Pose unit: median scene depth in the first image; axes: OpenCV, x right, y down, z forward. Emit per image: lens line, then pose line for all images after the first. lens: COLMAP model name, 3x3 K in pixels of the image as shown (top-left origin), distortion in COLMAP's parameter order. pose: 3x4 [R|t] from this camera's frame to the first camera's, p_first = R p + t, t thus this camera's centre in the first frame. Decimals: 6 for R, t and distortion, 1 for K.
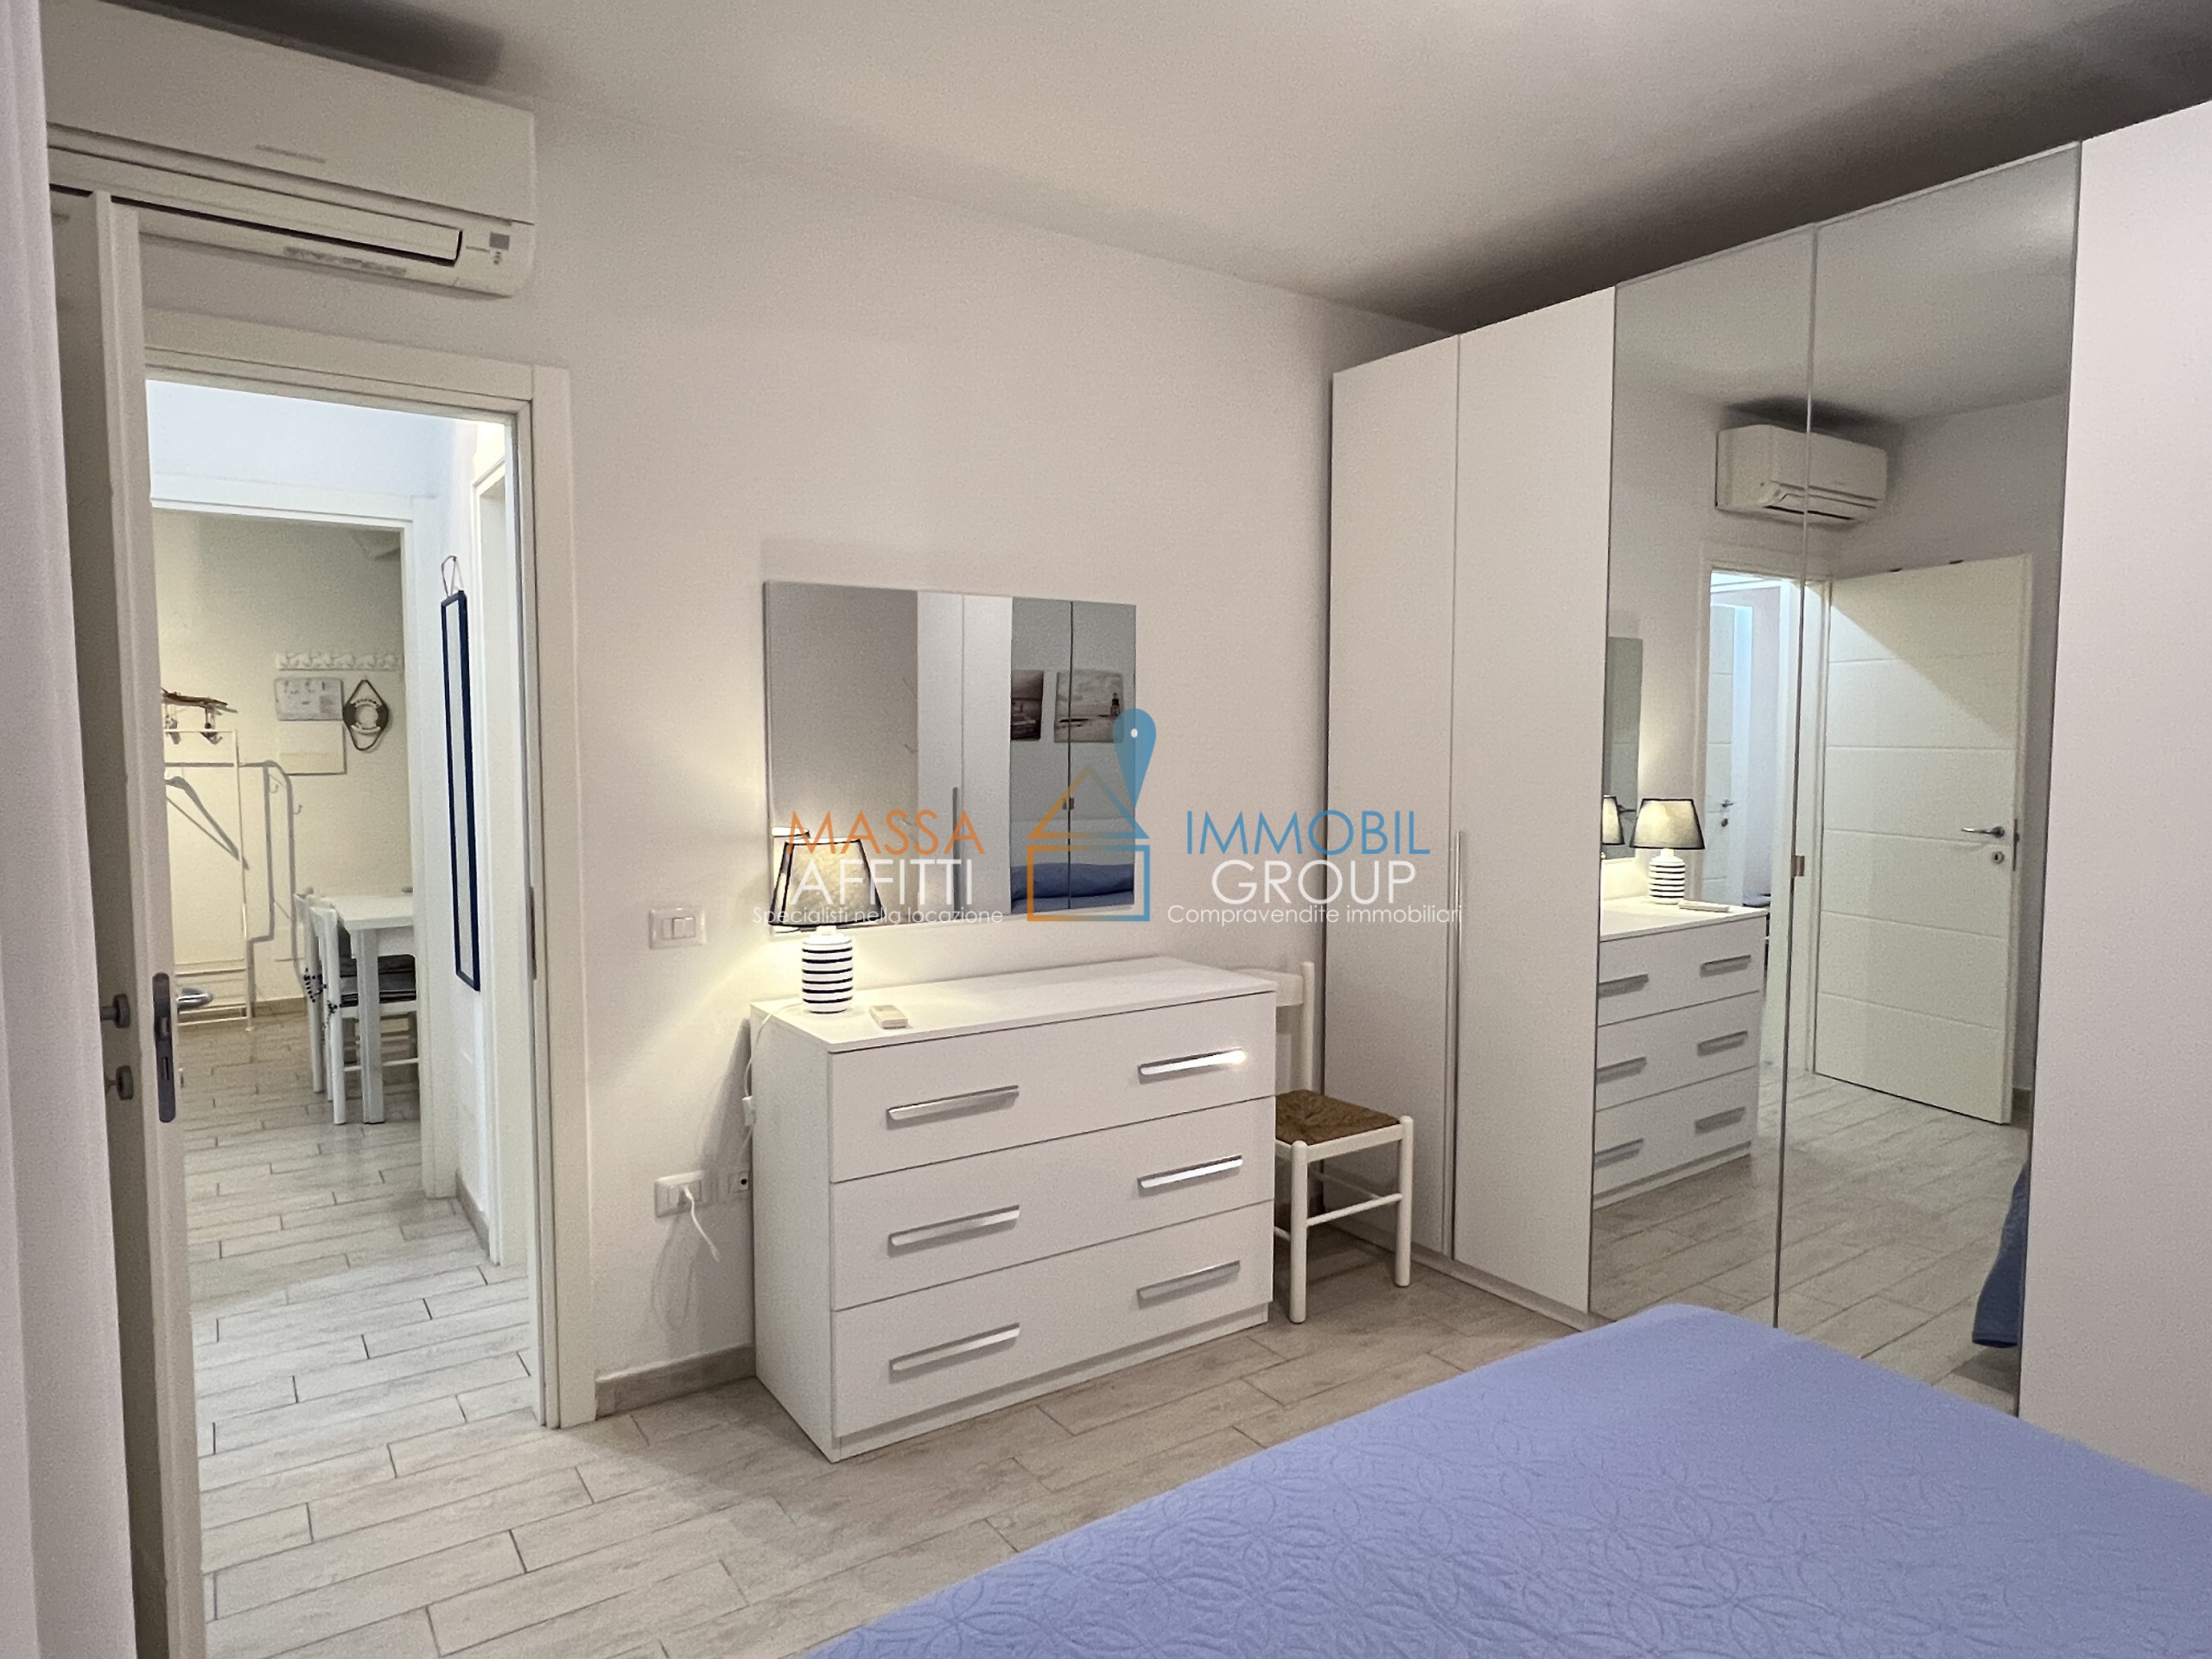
lens RADIAL K [[1317.2, 0, 1100.1], [0, 1317.2, 825.1], [0, 0, 1]] dist [-0.001195, -0.002476]
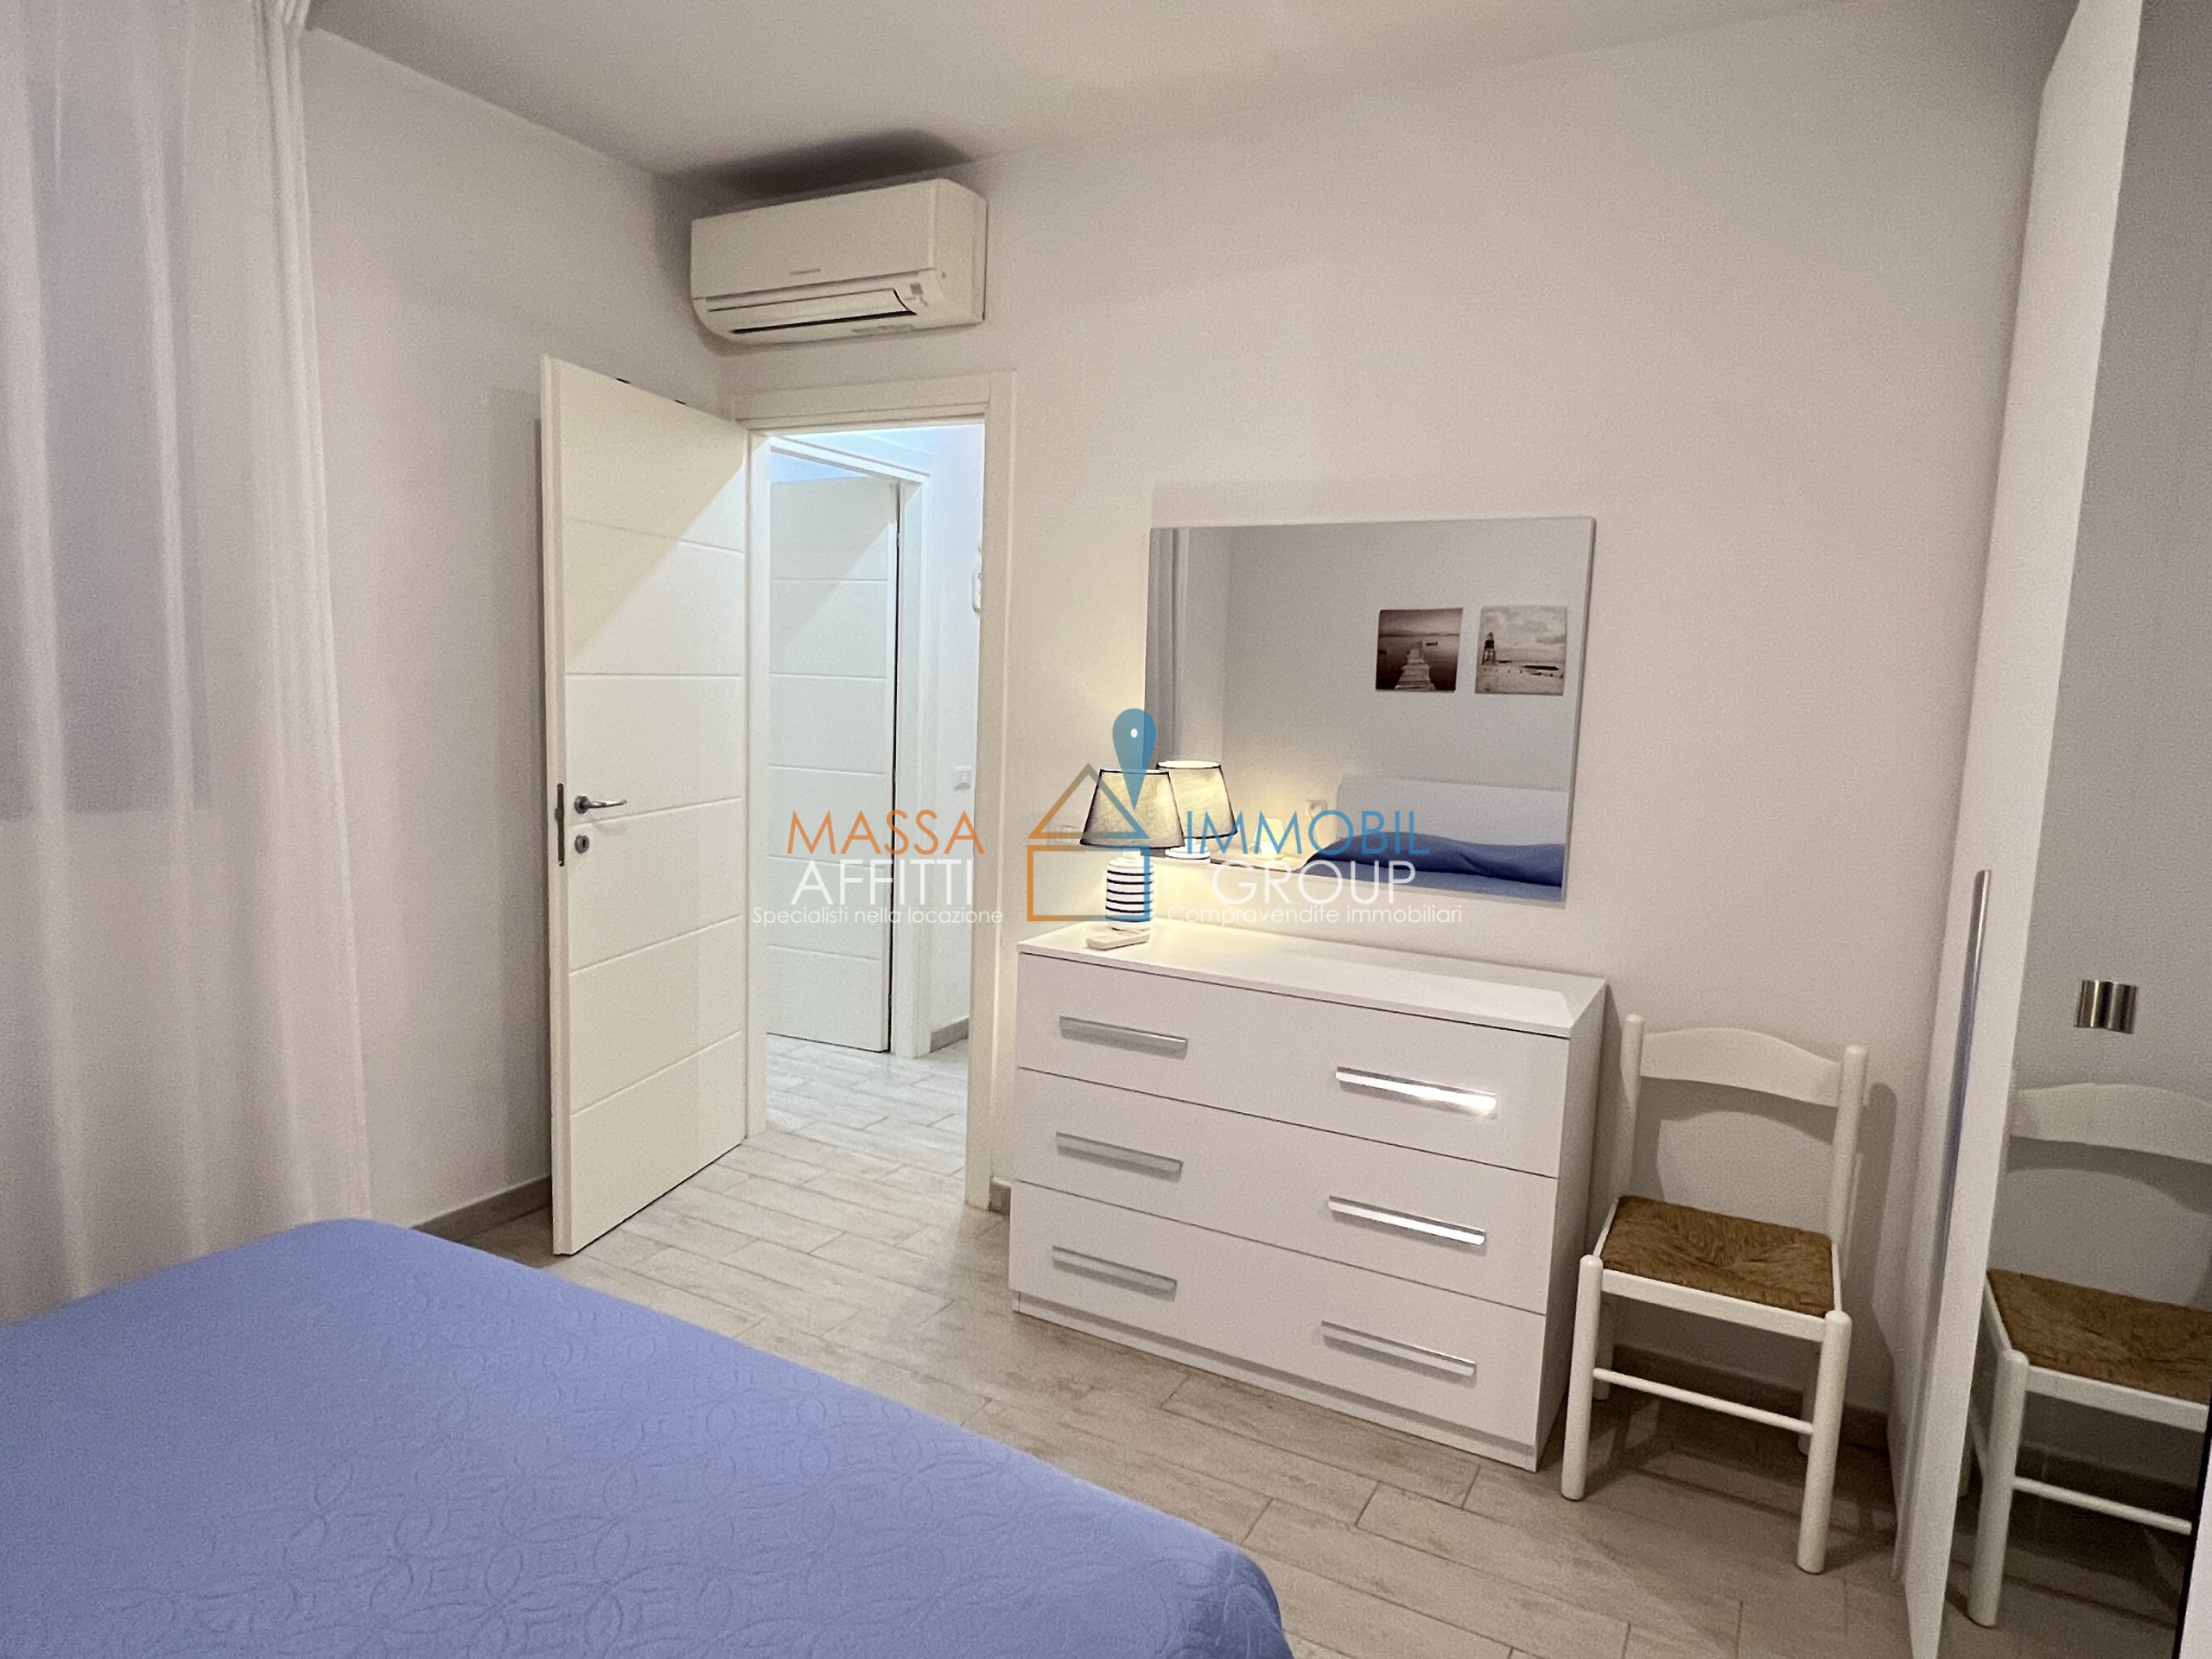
lens RADIAL K [[1317.2, 0, 1094.1], [0, 1317.2, 827.8], [0, 0, 1]] dist [-0.001195, -0.002476]
pose [[0.456676, 0.121720, -0.881267, 0.698267], [-0.093650, 0.991669, 0.088439, -0.032433], [0.884690, 0.042143, 0.464271, 0.460724]]
